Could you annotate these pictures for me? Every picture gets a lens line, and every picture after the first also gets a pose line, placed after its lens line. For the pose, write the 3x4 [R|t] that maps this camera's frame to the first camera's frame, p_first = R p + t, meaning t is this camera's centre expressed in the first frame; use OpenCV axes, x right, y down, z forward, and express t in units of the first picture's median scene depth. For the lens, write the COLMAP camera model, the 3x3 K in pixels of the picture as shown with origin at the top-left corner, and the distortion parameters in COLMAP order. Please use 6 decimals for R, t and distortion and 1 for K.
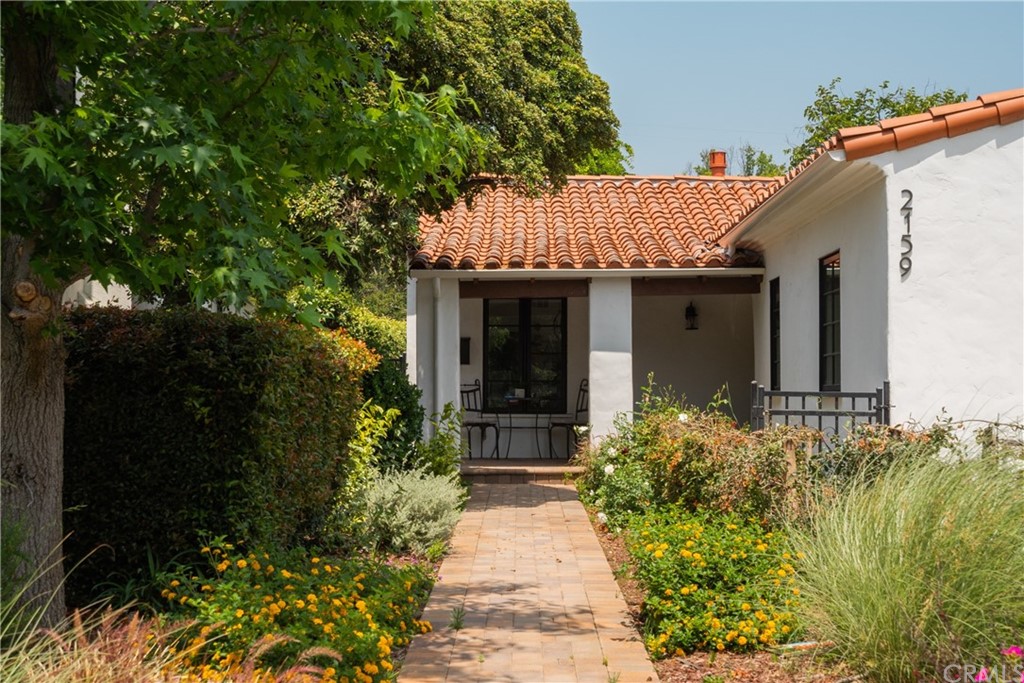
lens RADIAL K [[1470.9, 0, 512.0], [0, 1470.9, 341.5], [0, 0, 1]] dist [-0.001604, -0.002667]
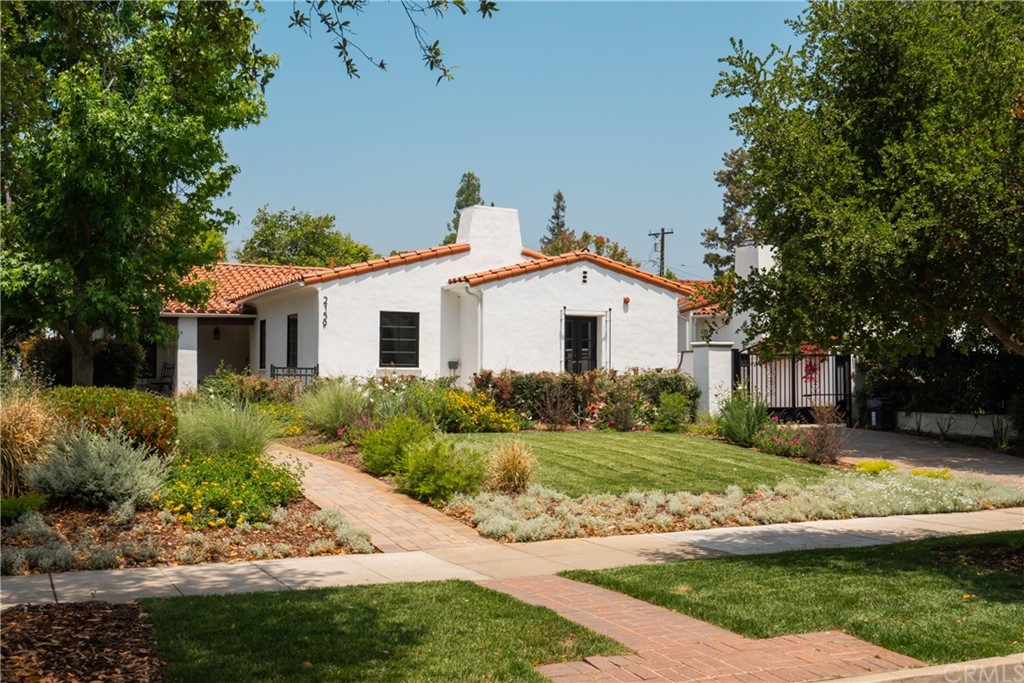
lens RADIAL K [[1158.4, 0, 512.0], [0, 1158.4, 341.5], [0, 0, 1]] dist [0.001698, -0.000035]
pose [[0.892540, 0.012135, 0.450805, -0.325802], [-0.015501, 0.999873, 0.003777, -0.023212], [-0.450702, -0.010359, 0.892614, -0.906443]]
